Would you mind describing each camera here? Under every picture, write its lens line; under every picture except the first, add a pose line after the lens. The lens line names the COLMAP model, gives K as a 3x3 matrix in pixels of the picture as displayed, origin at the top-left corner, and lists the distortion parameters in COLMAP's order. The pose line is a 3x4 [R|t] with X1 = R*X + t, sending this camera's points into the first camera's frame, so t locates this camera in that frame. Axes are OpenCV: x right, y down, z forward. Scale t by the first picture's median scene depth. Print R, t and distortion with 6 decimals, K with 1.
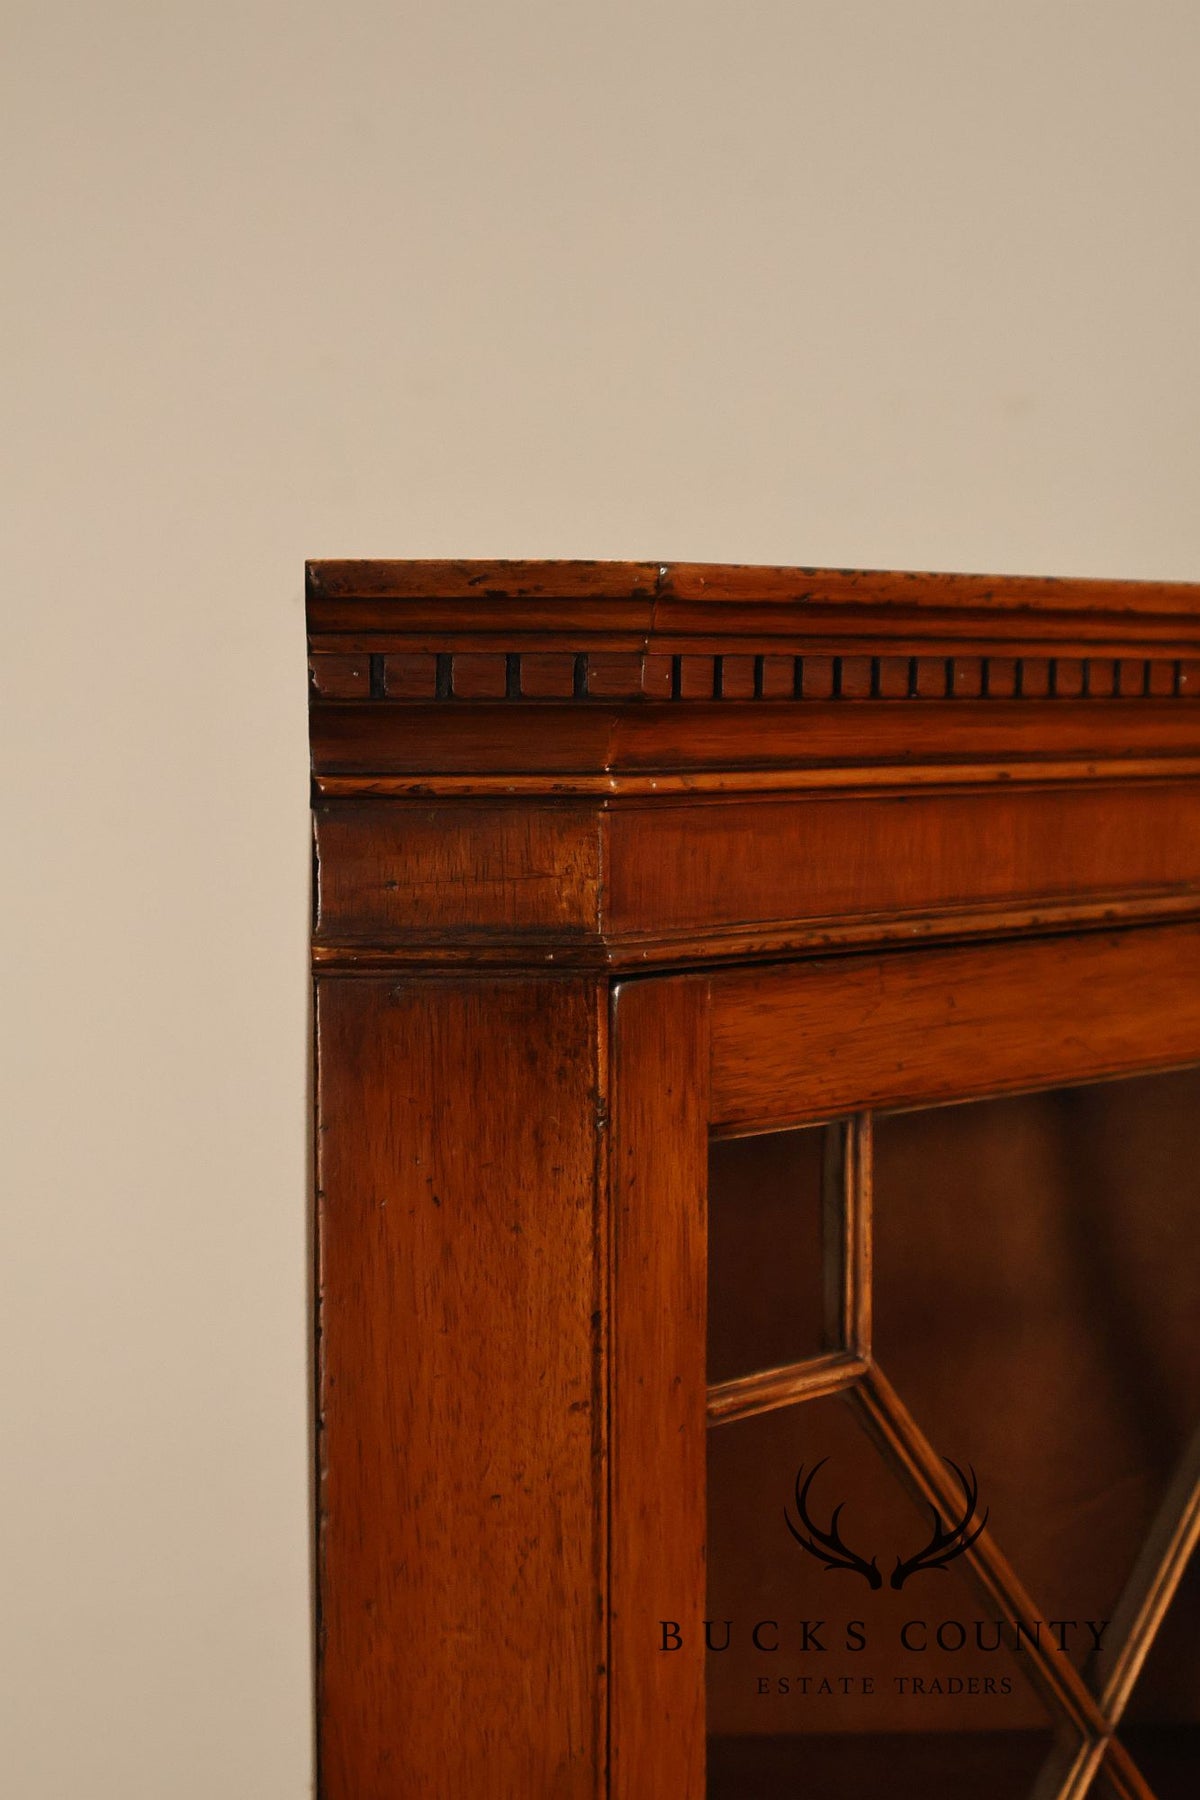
lens RADIAL K [[3605.1, 0, 599.6], [0, 3605.1, 902.5], [0, 0, 1]] dist [0.002546, 0.000000]
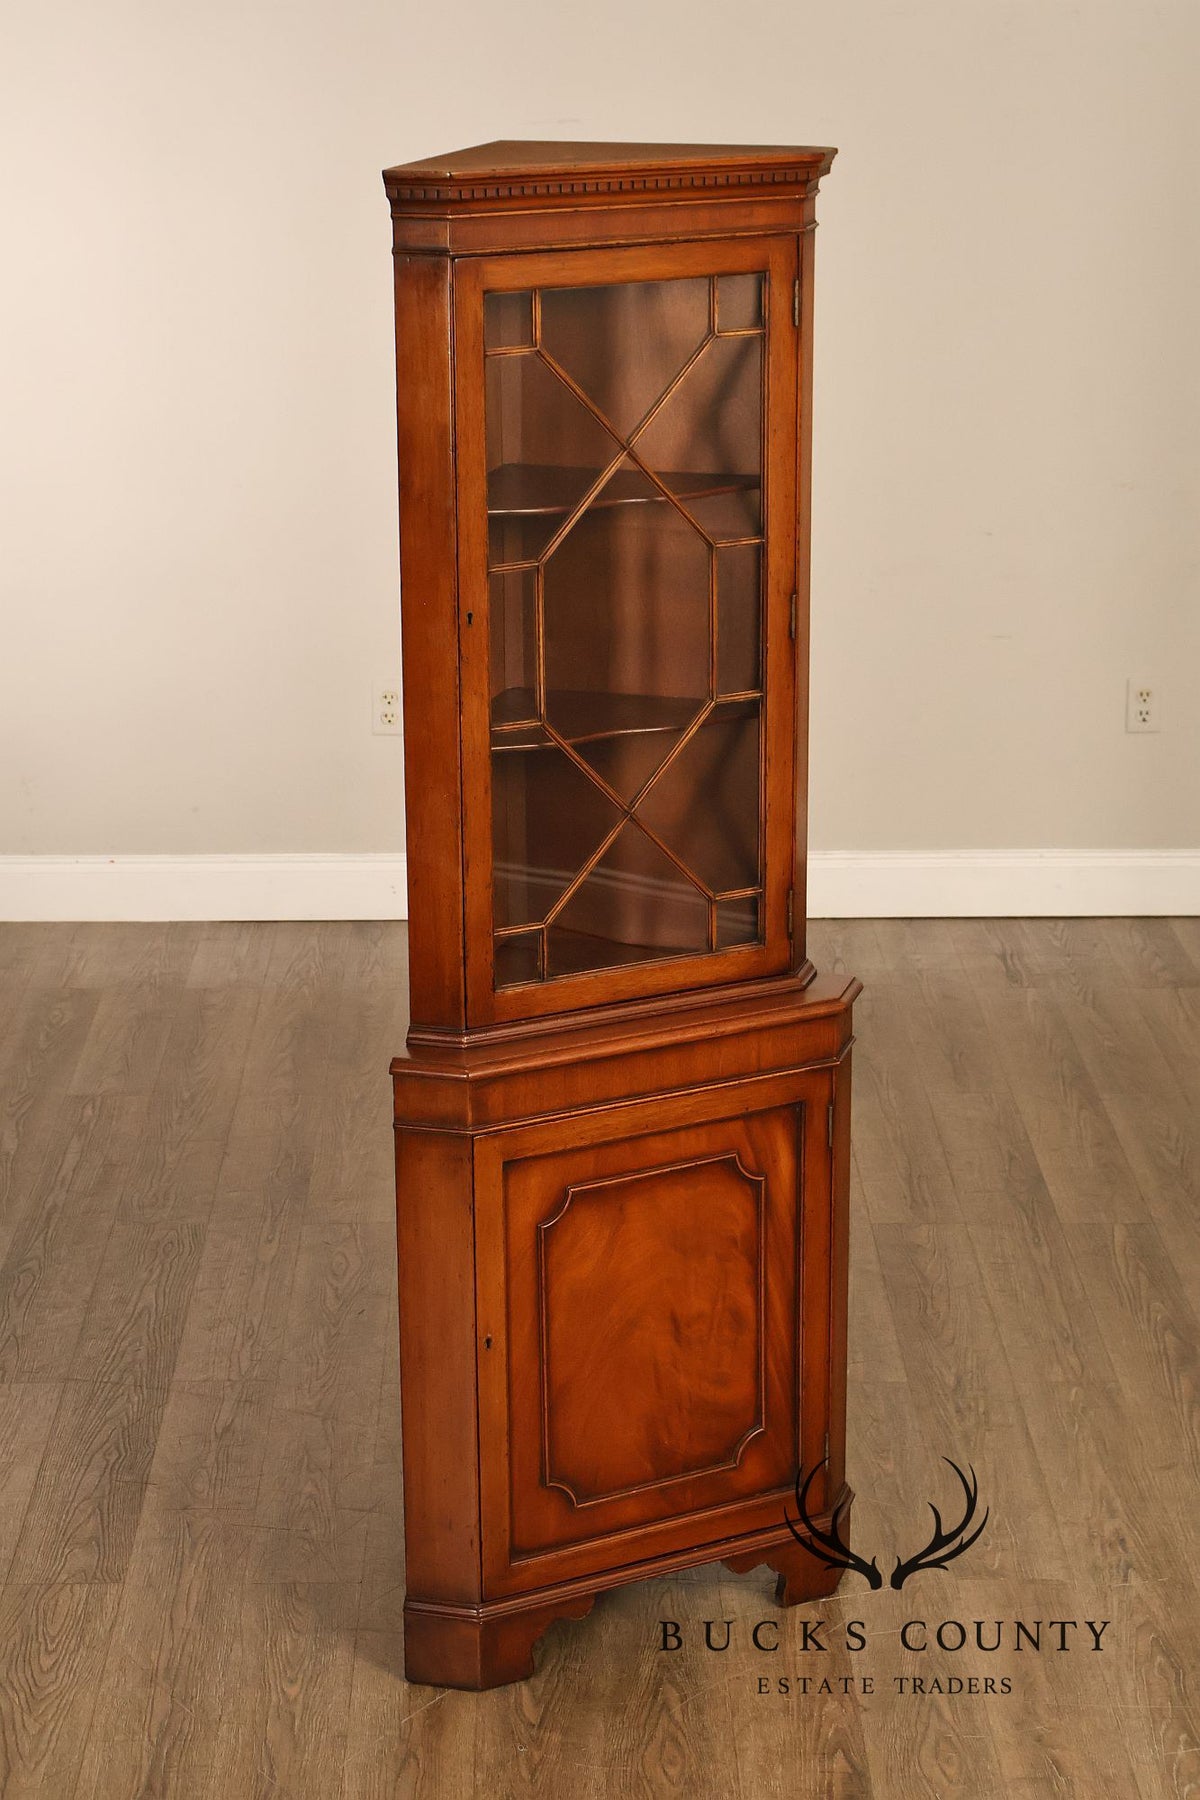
lens RADIAL K [[3605.1, 0, 590.9], [0, 3605.1, 916.6], [0, 0, 1]] dist [0.002546, 0.000000]
pose [[0.934662, 0.097021, -0.342044, 1.768570], [-0.016810, 0.973030, 0.230067, -0.216217], [0.355140, -0.209285, 0.911085, -3.233872]]
